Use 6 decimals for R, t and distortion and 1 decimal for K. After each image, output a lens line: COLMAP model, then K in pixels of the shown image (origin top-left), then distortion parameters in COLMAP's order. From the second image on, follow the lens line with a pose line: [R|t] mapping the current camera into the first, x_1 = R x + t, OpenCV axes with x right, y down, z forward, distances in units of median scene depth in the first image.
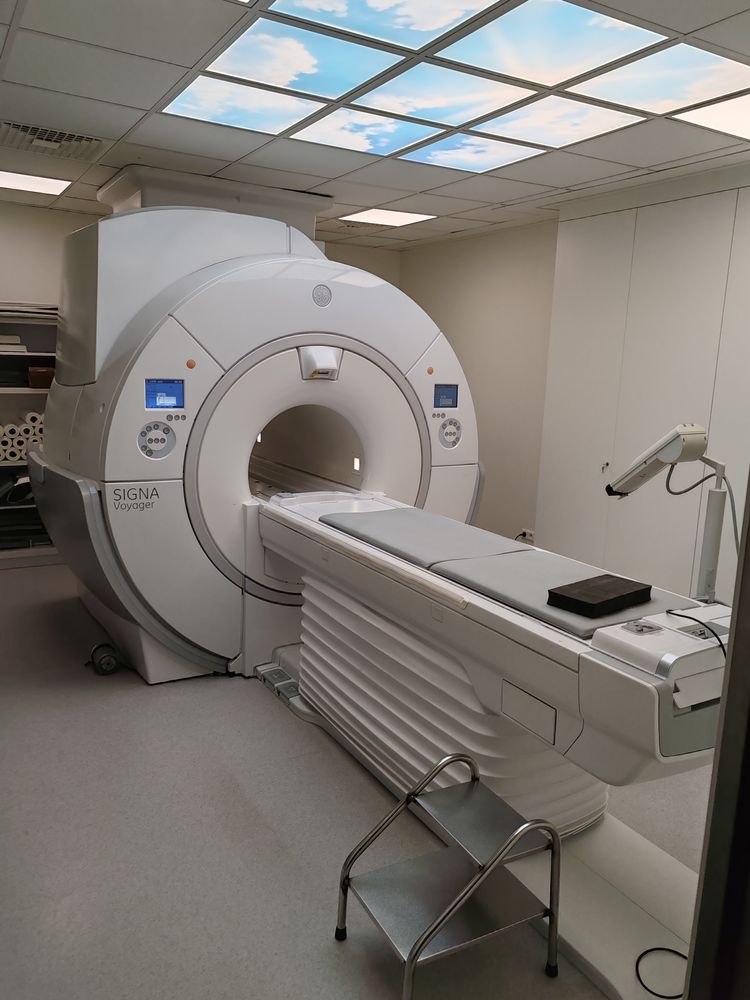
lens RADIAL K [[764.8, 0, 375.0], [0, 764.8, 500.0], [0, 0, 1]] dist [0.038275, -0.042288]
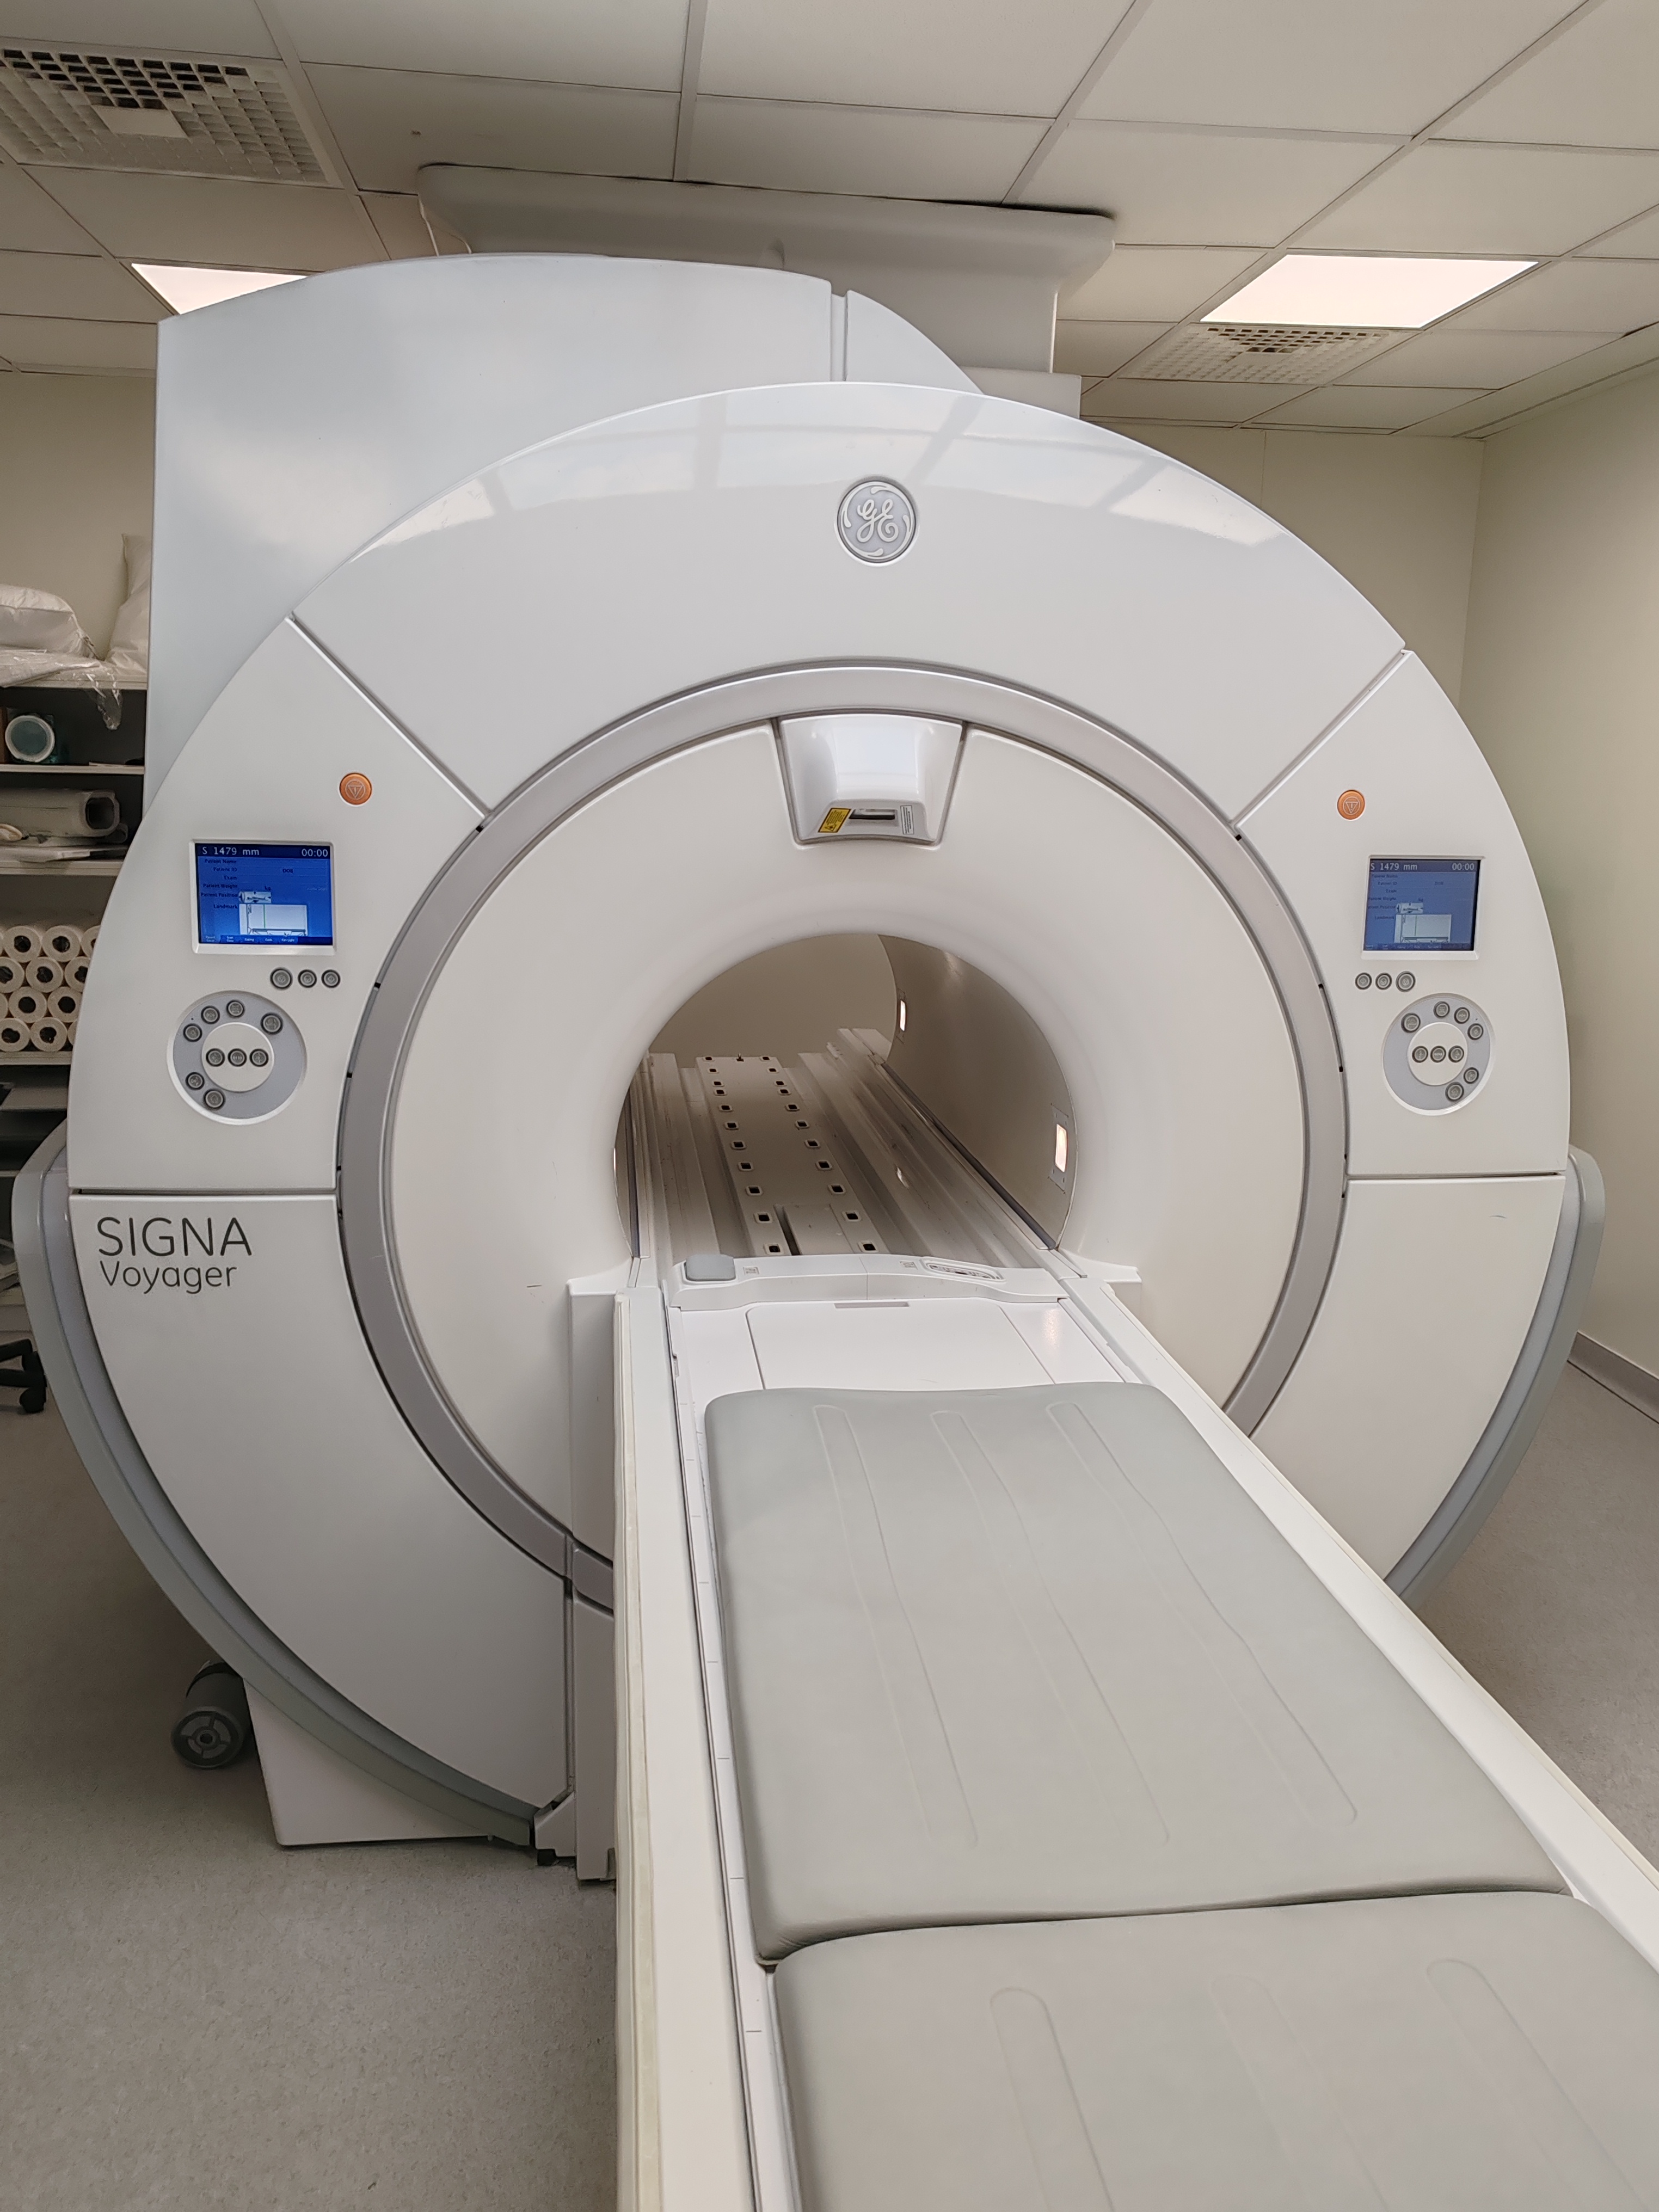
lens RADIAL K [[1691.8, 0, 829.5], [0, 1691.8, 1106.0], [0, 0, 1]] dist [0.038275, -0.042288]
pose [[0.917832, 0.059532, -0.392480, 0.157021], [-0.058504, 0.998181, 0.014592, -0.076245], [0.392635, 0.009569, 0.919645, 0.471809]]
